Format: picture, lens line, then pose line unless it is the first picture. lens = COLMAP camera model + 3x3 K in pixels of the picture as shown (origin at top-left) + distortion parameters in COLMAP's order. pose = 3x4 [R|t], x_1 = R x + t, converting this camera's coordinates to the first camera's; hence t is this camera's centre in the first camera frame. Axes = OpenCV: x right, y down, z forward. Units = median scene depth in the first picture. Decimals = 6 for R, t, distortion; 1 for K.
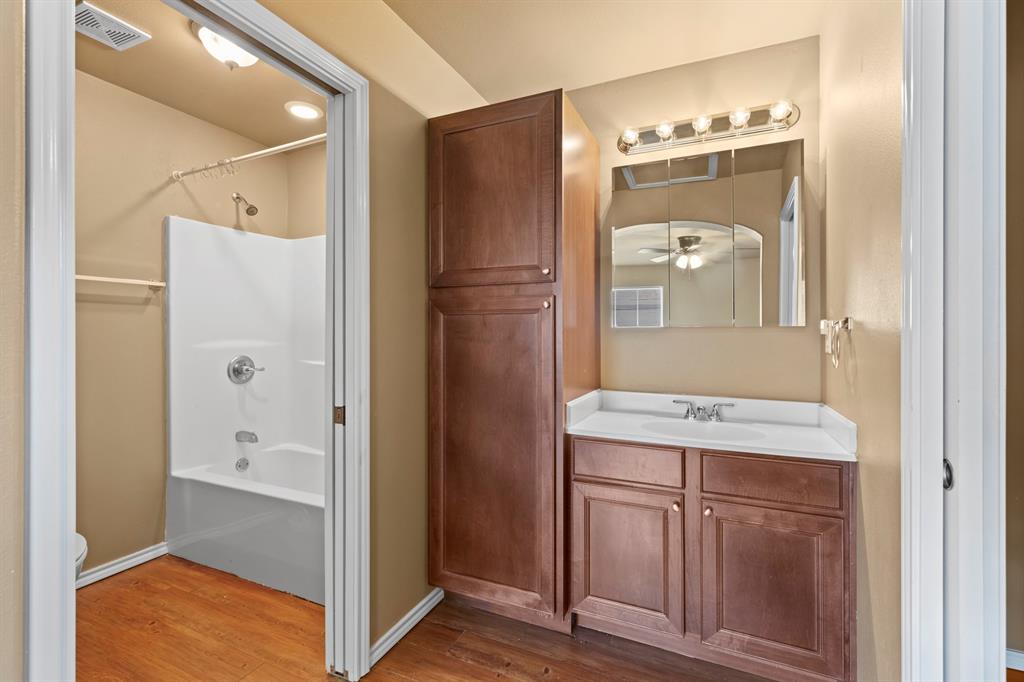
lens RADIAL K [[450.1, 0, 509.8], [0, 450.1, 334.4], [0, 0, 1]] dist [0.000856, -0.000010]
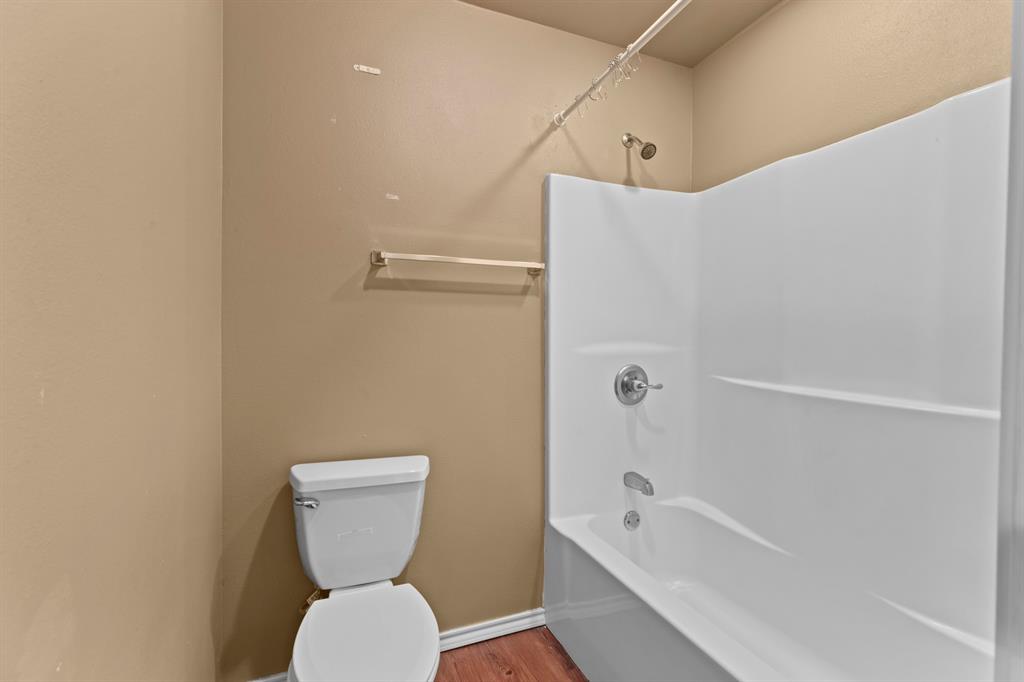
lens RADIAL K [[443.7, 0, 512.0], [0, 443.7, 341.0], [0, 0, 1]] dist [0.001187, 0.000104]
pose [[0.728012, 0.010646, -0.685482, -0.269158], [-0.005837, 0.999939, 0.009331, 0.004690], [0.685540, -0.002792, 0.728030, 0.383932]]
